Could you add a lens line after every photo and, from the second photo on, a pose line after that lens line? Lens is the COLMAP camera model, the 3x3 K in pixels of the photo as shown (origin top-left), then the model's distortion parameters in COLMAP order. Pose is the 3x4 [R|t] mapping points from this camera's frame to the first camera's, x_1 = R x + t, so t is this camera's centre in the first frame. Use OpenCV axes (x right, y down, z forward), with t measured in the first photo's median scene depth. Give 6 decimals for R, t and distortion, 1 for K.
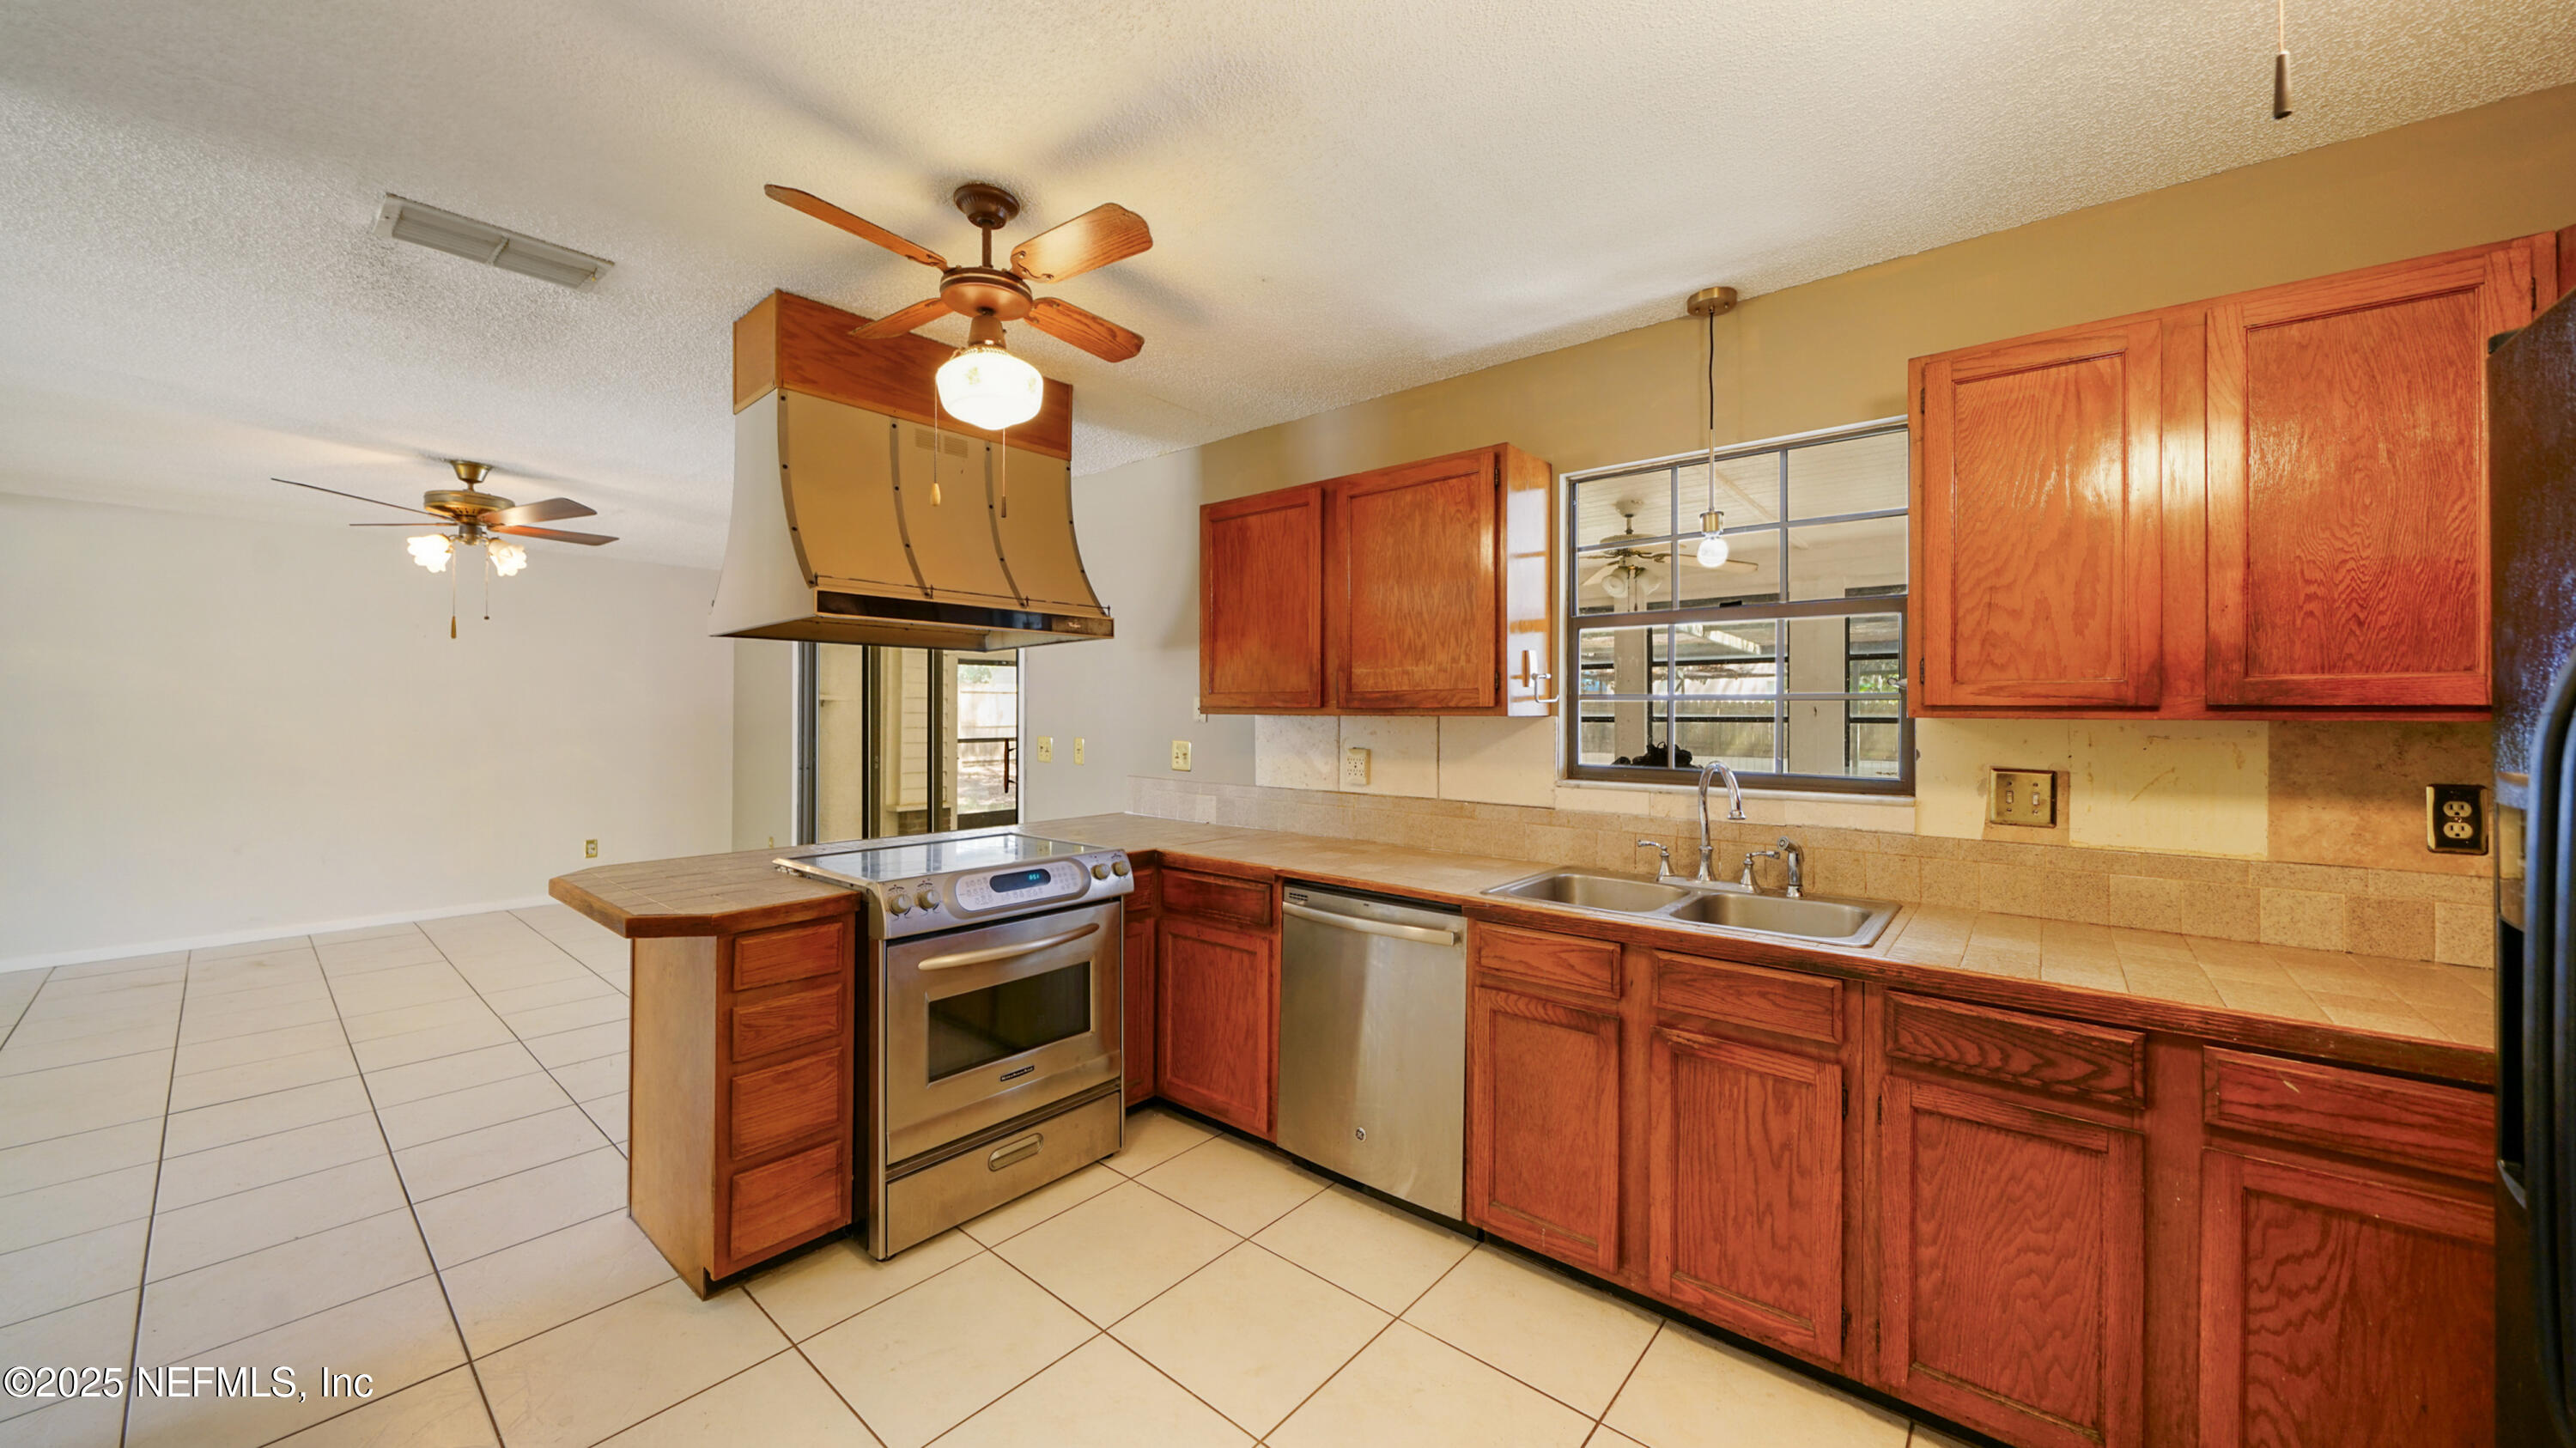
lens RADIAL K [[906.3, 0, 1290.8], [0, 906.3, 700.2], [0, 0, 1]] dist [-0.000390, -0.000151]
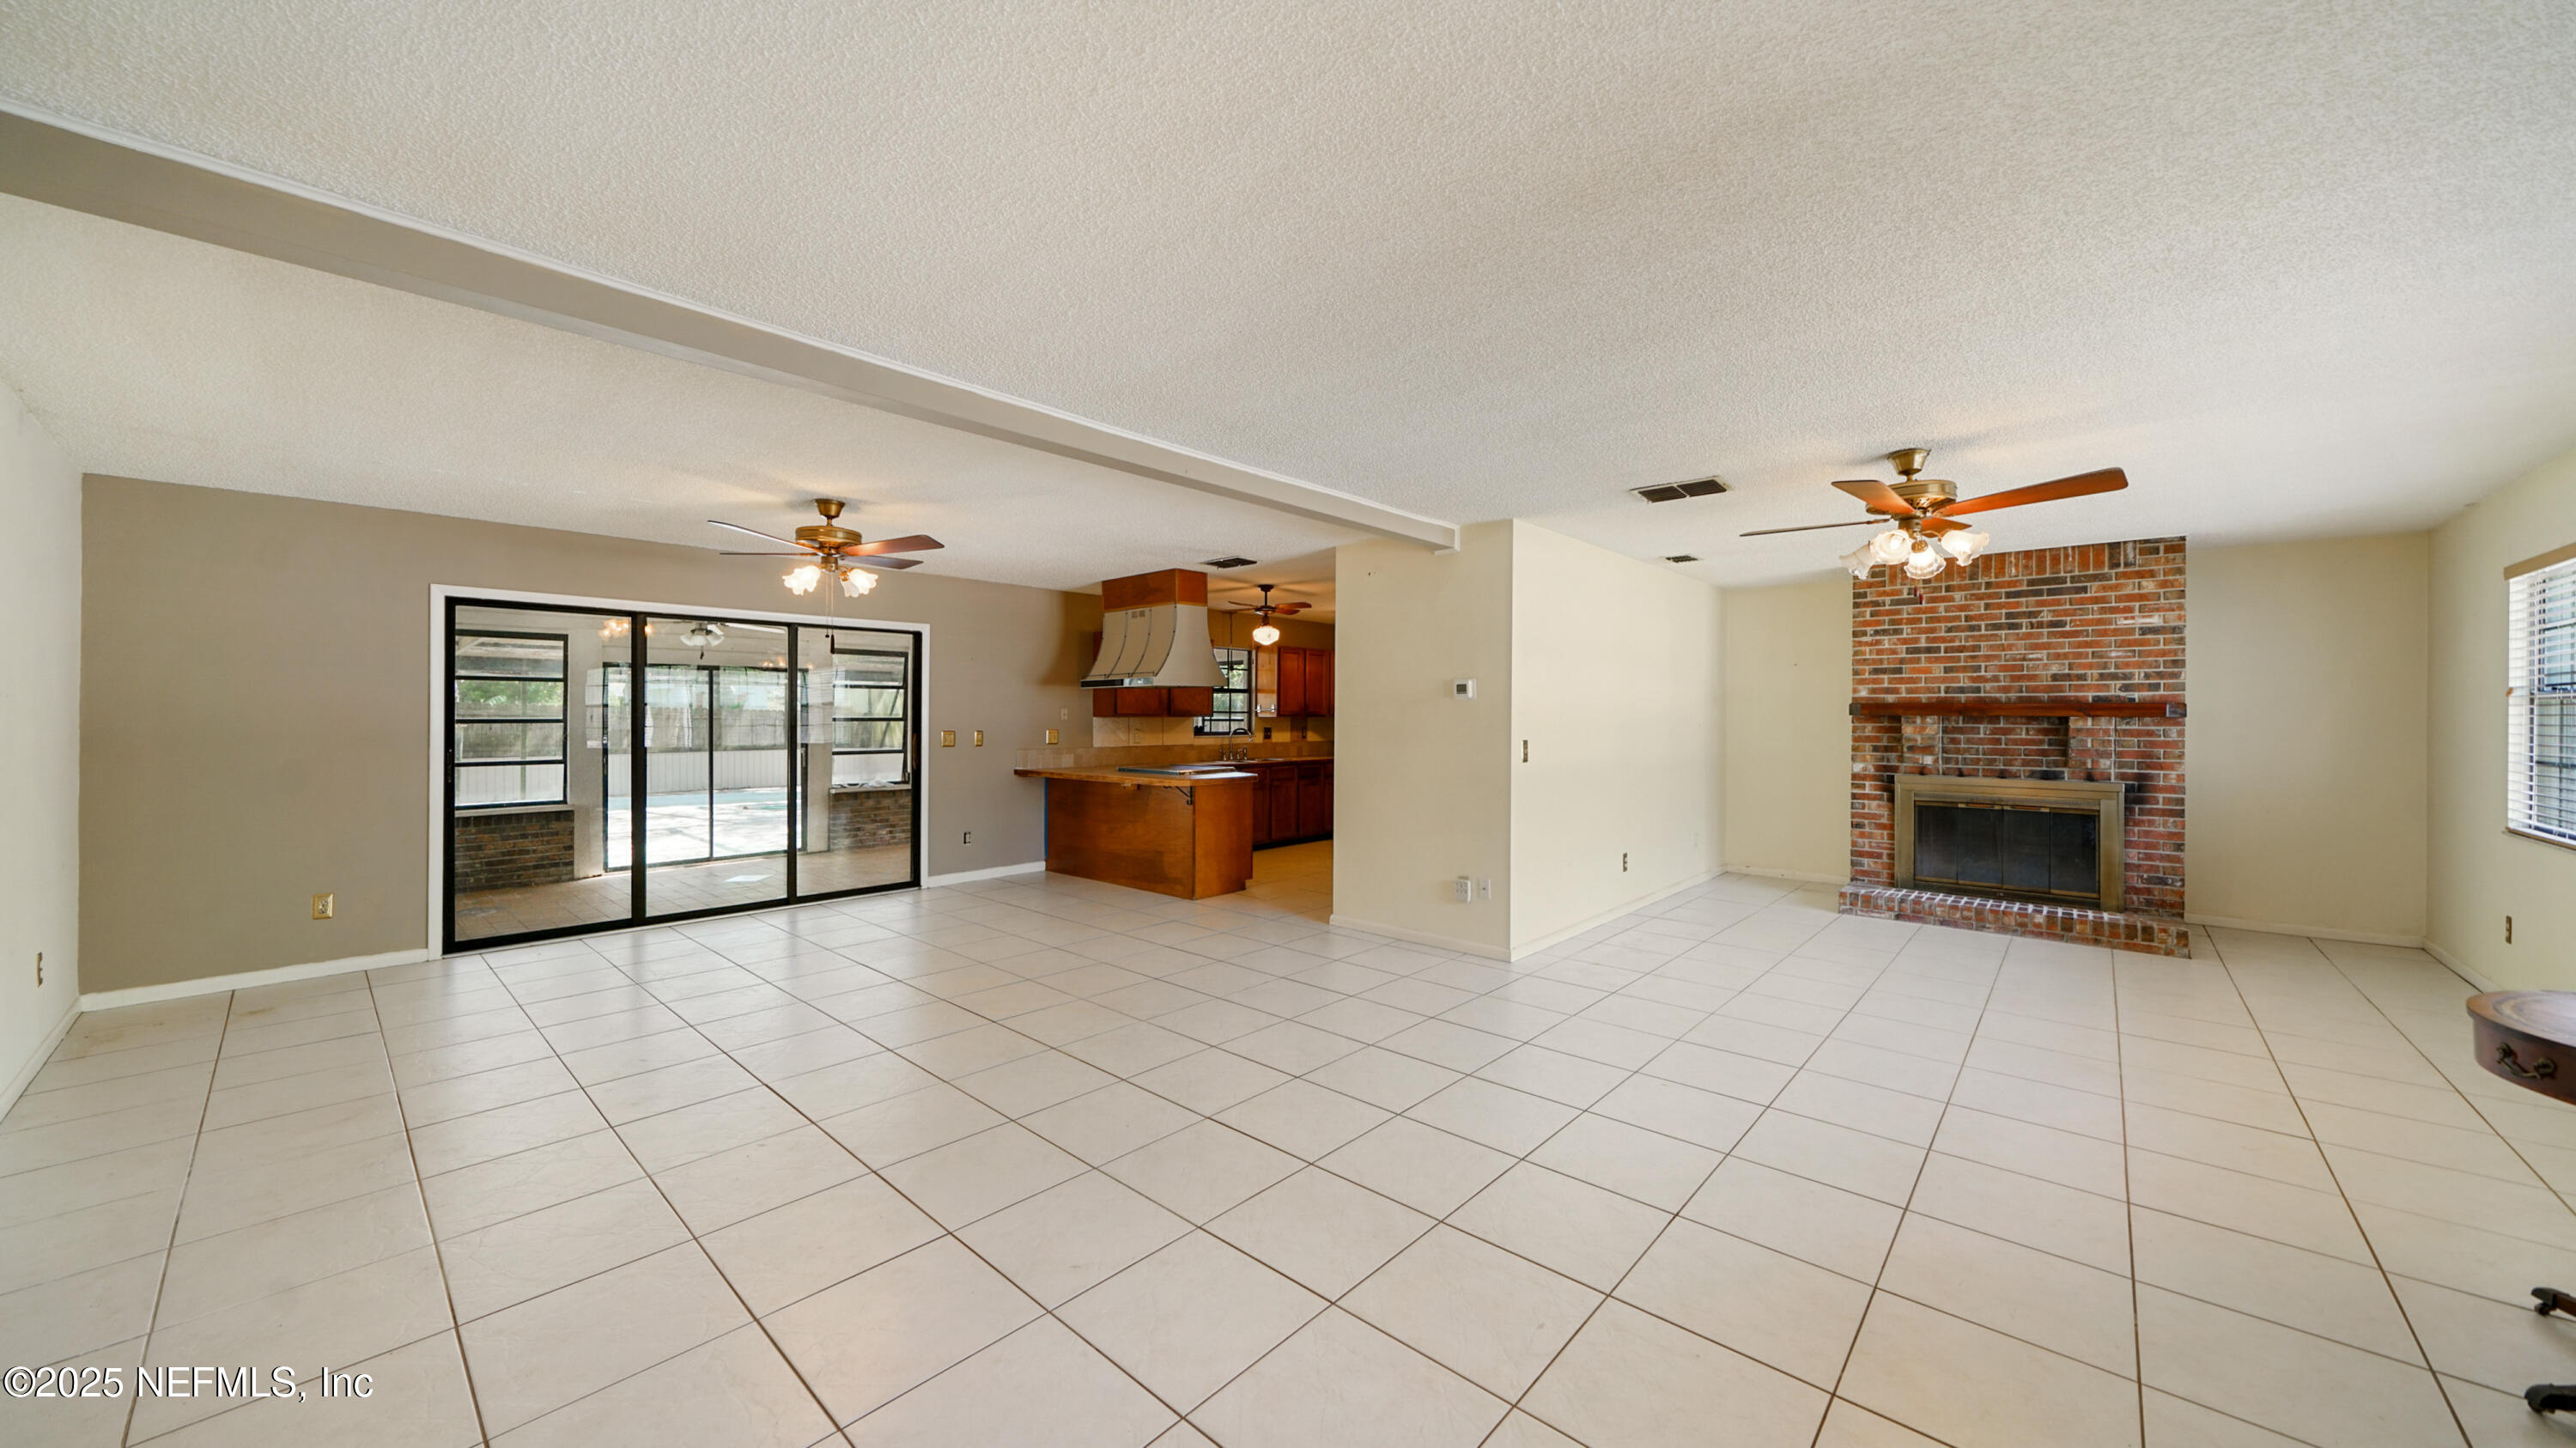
lens RADIAL K [[917.6, 0, 1277.3], [0, 917.6, 728.8], [0, 0, 1]] dist [-0.002377, -0.000131]
pose [[0.047869, -0.015925, 0.998727, -3.784385], [-0.013368, 0.999773, 0.016583, 0.000852], [-0.998764, -0.014145, 0.047645, 0.655359]]
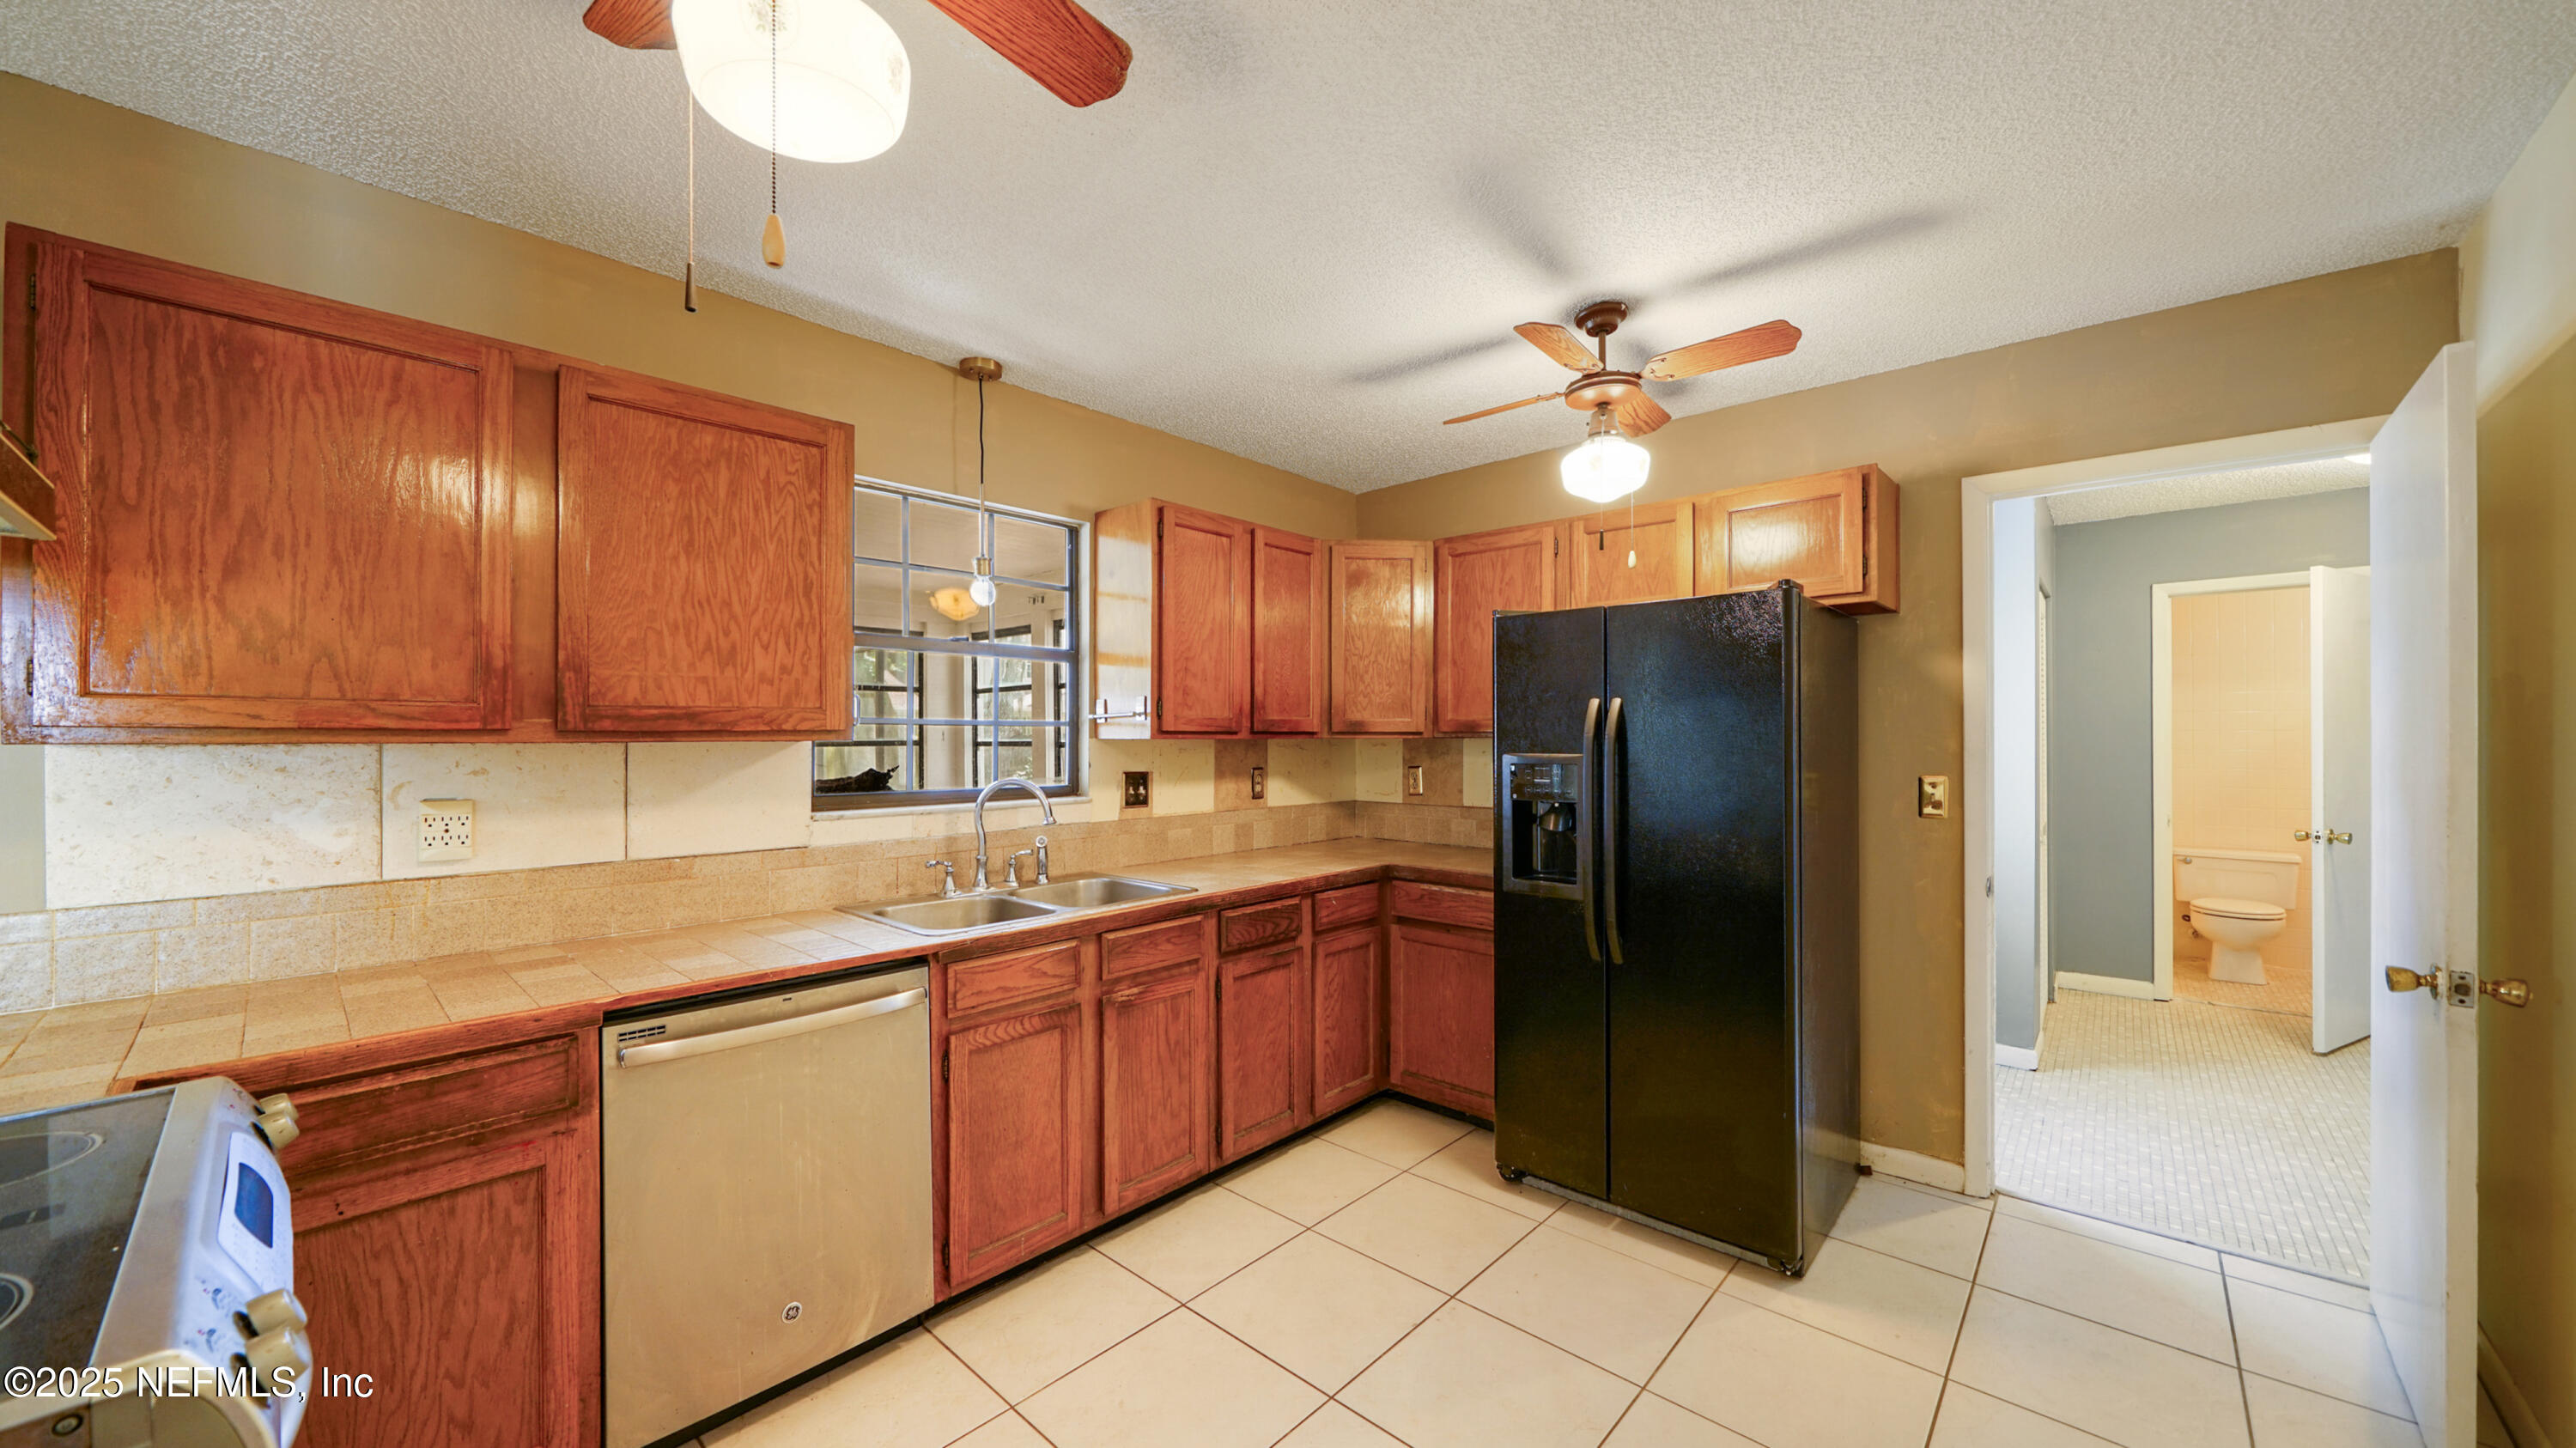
lens RADIAL K [[917.6, 0, 1277.3], [0, 917.6, 728.8], [0, 0, 1]] dist [-0.002377, -0.000131]
pose [[0.046509, 0.005490, 0.998903, -0.704902], [-0.011352, 0.999923, -0.004967, 0.006745], [-0.998853, -0.011109, 0.046567, 0.628716]]
